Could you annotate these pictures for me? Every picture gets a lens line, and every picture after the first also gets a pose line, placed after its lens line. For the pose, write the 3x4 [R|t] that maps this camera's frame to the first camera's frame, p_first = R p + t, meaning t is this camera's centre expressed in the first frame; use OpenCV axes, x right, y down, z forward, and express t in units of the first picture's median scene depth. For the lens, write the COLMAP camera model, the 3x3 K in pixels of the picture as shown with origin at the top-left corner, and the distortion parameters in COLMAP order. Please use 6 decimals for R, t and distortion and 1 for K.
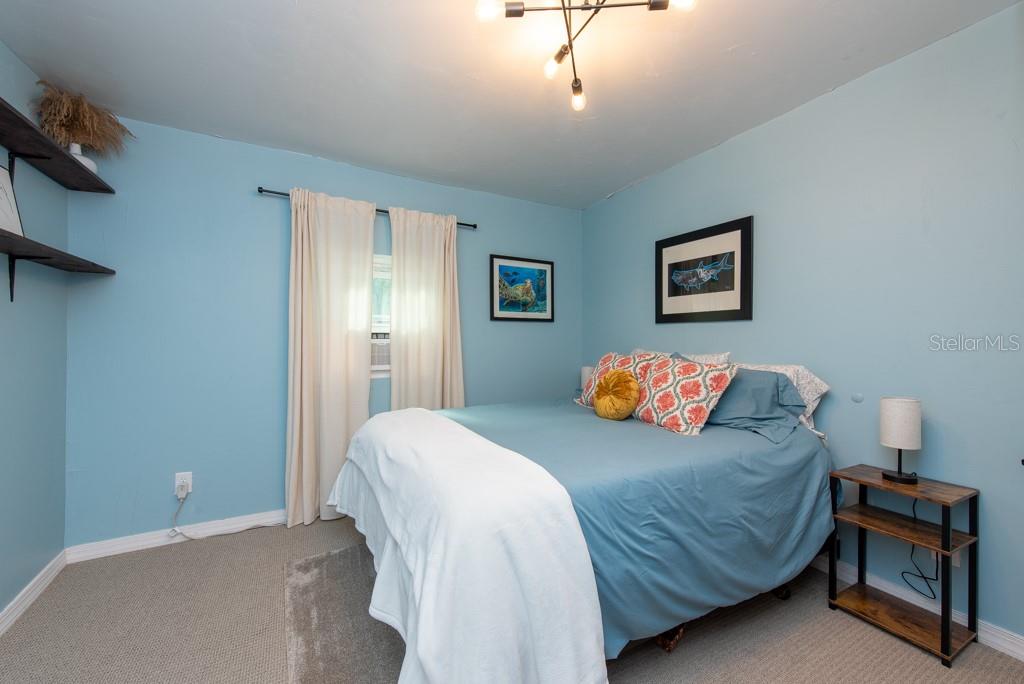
lens RADIAL K [[401.1, 0, 514.0], [0, 401.1, 343.0], [0, 0, 1]] dist [0.024734, -0.005900]
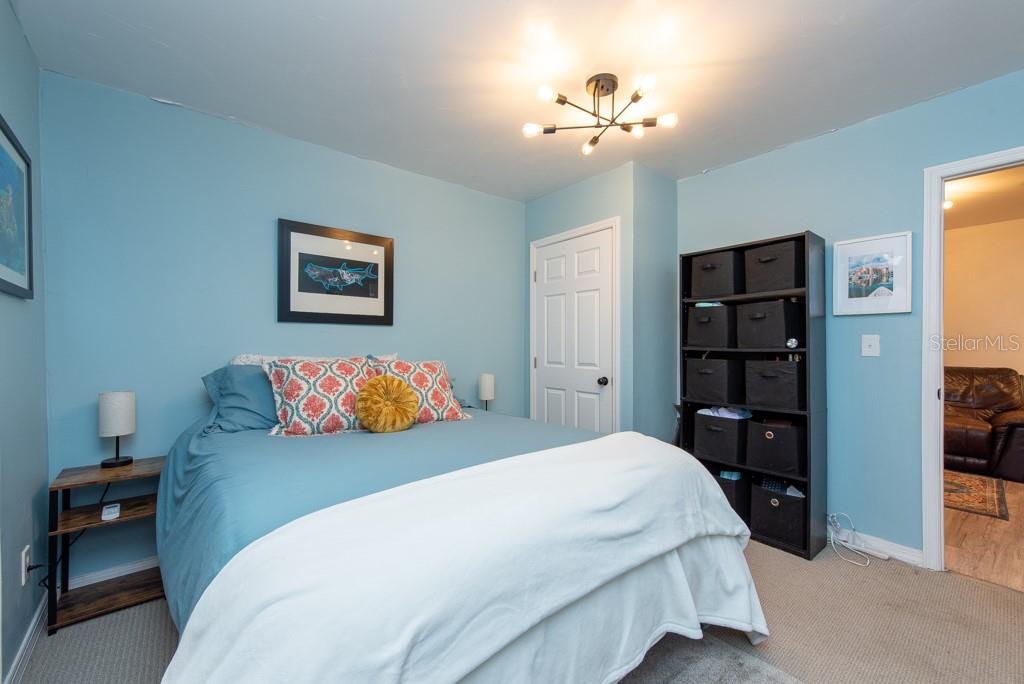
lens RADIAL K [[401.1, 0, 514.0], [0, 401.1, 343.0], [0, 0, 1]] dist [0.024734, -0.005900]
pose [[-0.171330, -0.001234, 0.985213, -0.602504], [0.005881, 0.999980, 0.002275, -0.005872], [-0.985196, 0.006184, -0.171319, 0.789795]]
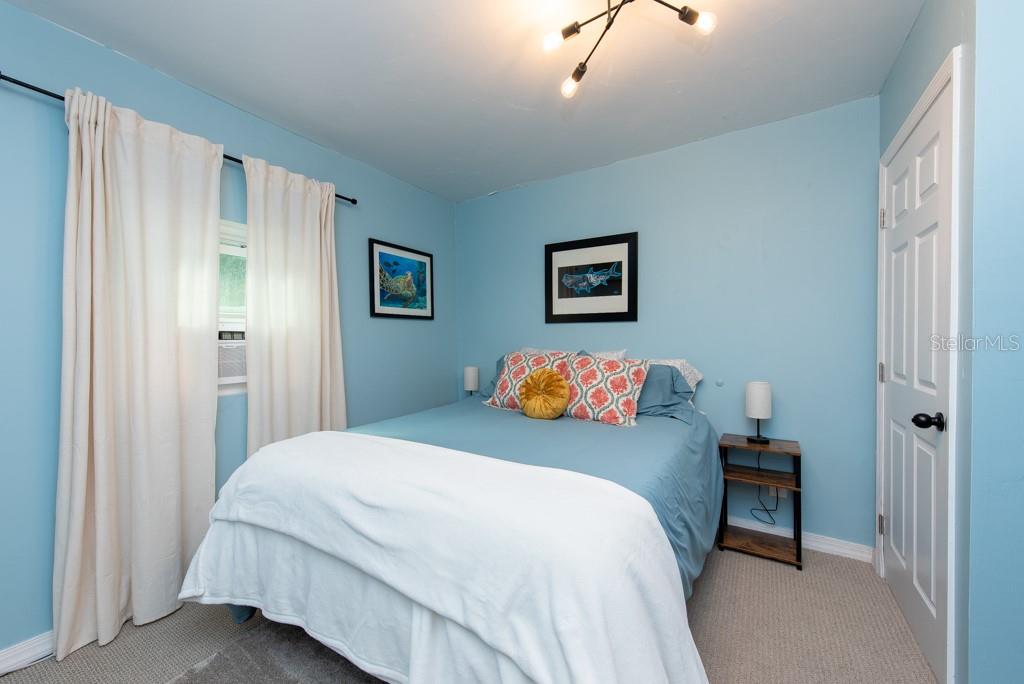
lens RADIAL K [[401.1, 0, 514.0], [0, 401.1, 343.0], [0, 0, 1]] dist [0.024734, -0.005900]
pose [[0.872909, -0.011943, 0.487737, -0.268387], [0.009907, 0.999928, 0.006755, -0.005320], [-0.487783, -0.001064, 0.872964, 0.149273]]
